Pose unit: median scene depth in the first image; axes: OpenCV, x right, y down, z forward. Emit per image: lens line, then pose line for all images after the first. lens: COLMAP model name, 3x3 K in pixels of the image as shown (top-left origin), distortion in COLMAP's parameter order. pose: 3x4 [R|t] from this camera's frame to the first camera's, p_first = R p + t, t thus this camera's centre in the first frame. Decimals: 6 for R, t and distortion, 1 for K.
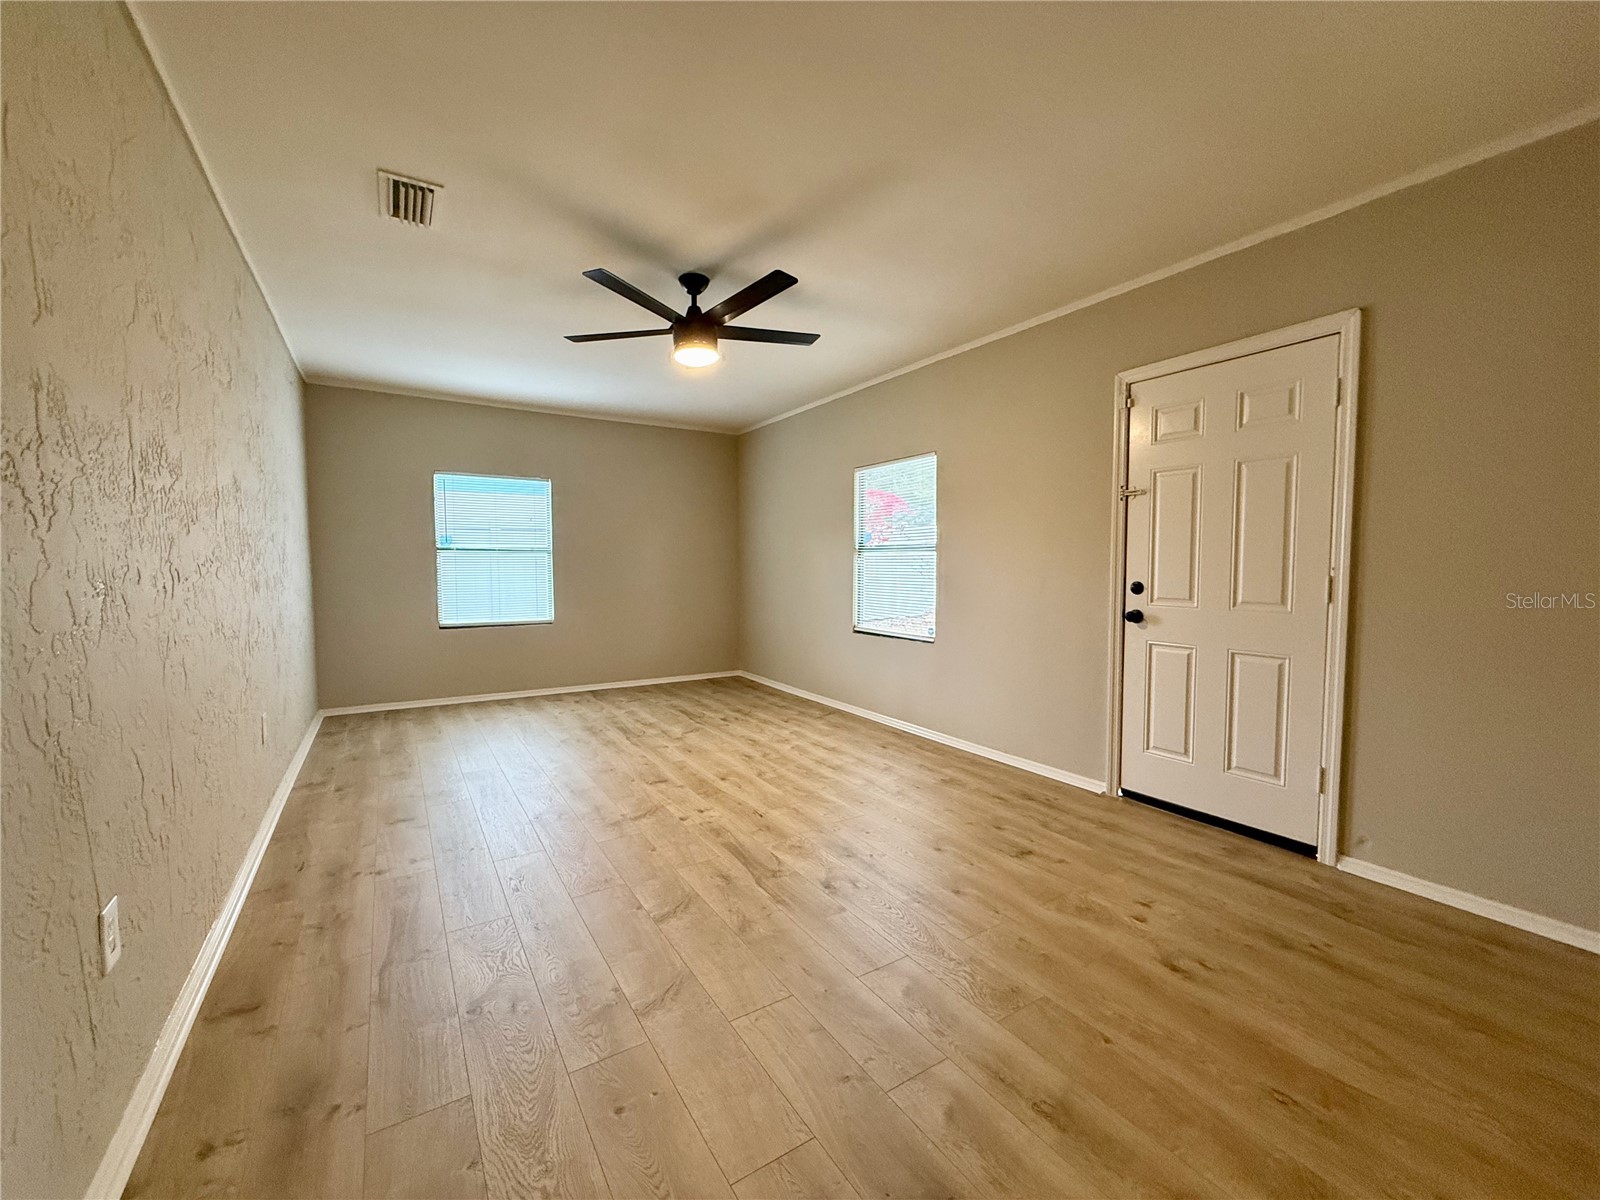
lens RADIAL K [[637.8, 0, 798.9], [0, 637.8, 601.9], [0, 0, 1]] dist [-0.001089, 0.000023]
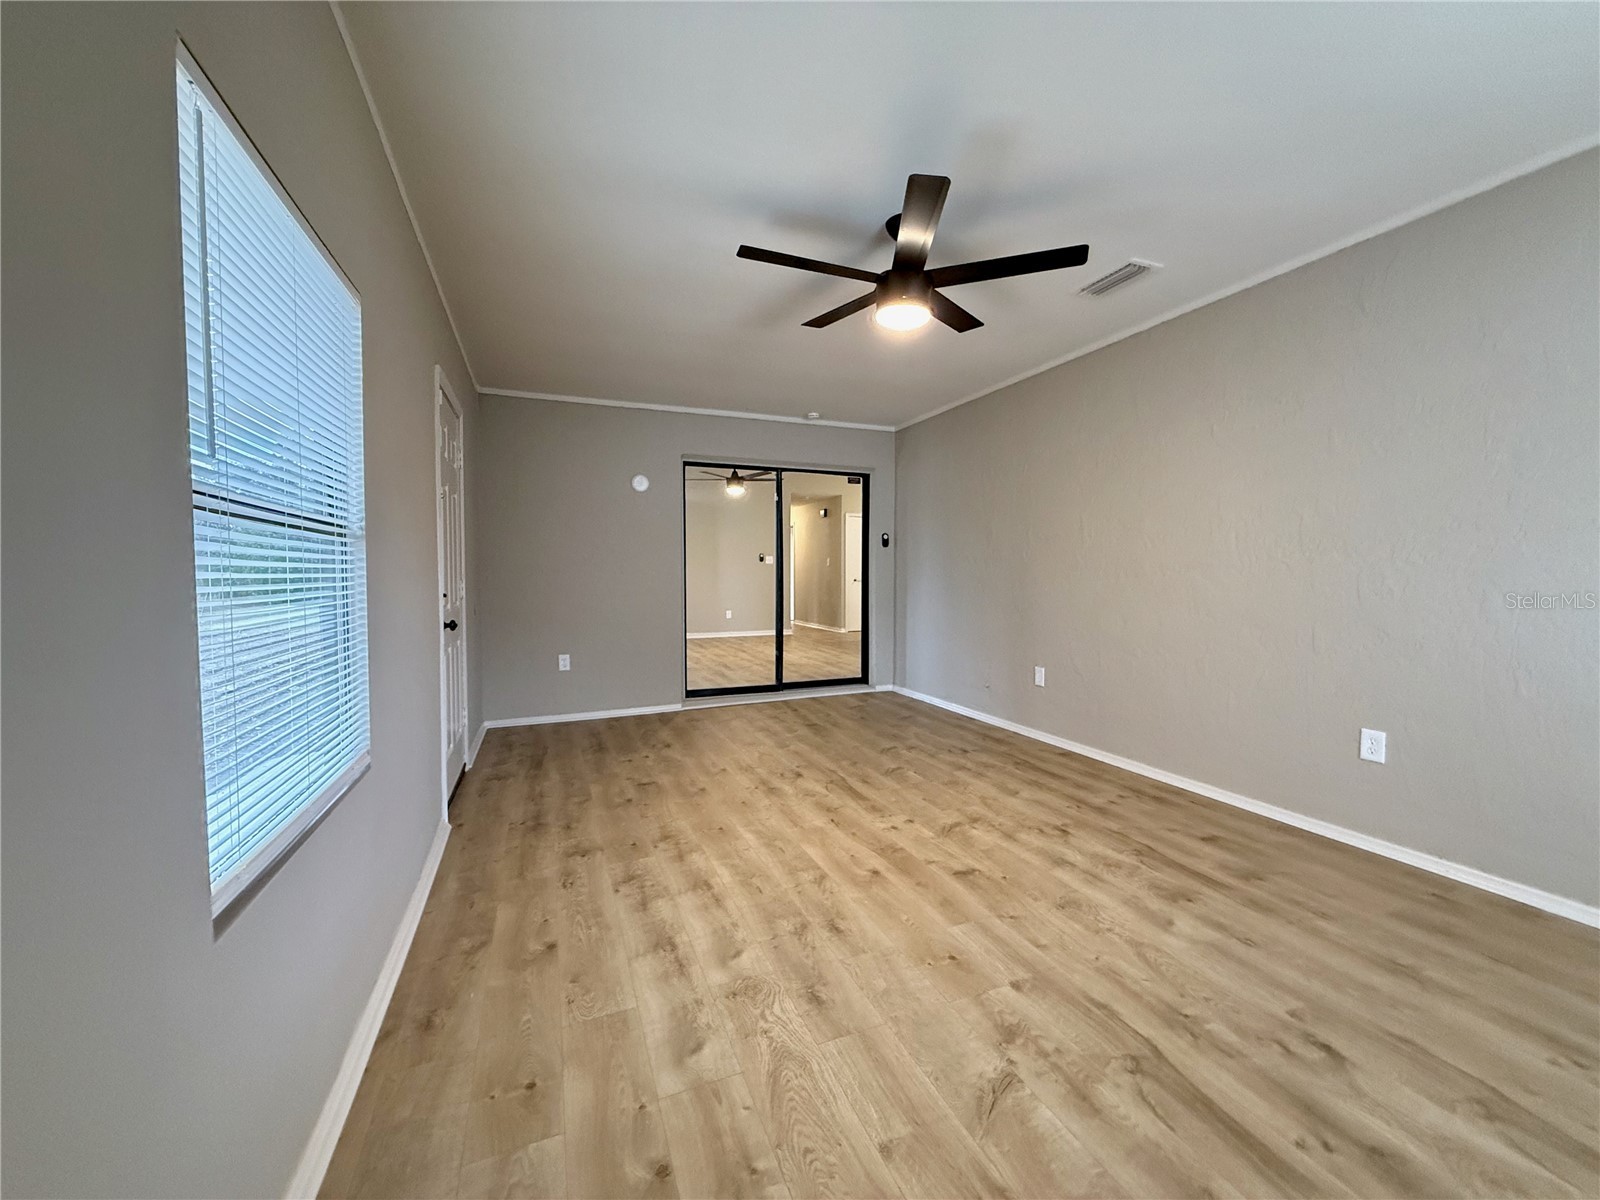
lens RADIAL K [[637.8, 0, 799.4], [0, 637.8, 598.4], [0, 0, 1]] dist [-0.001089, 0.000023]
pose [[-0.981442, -0.003209, 0.191731, -0.171541], [0.016377, 0.994804, 0.100479, -0.097172], [-0.191057, 0.101755, -0.976290, 1.684824]]
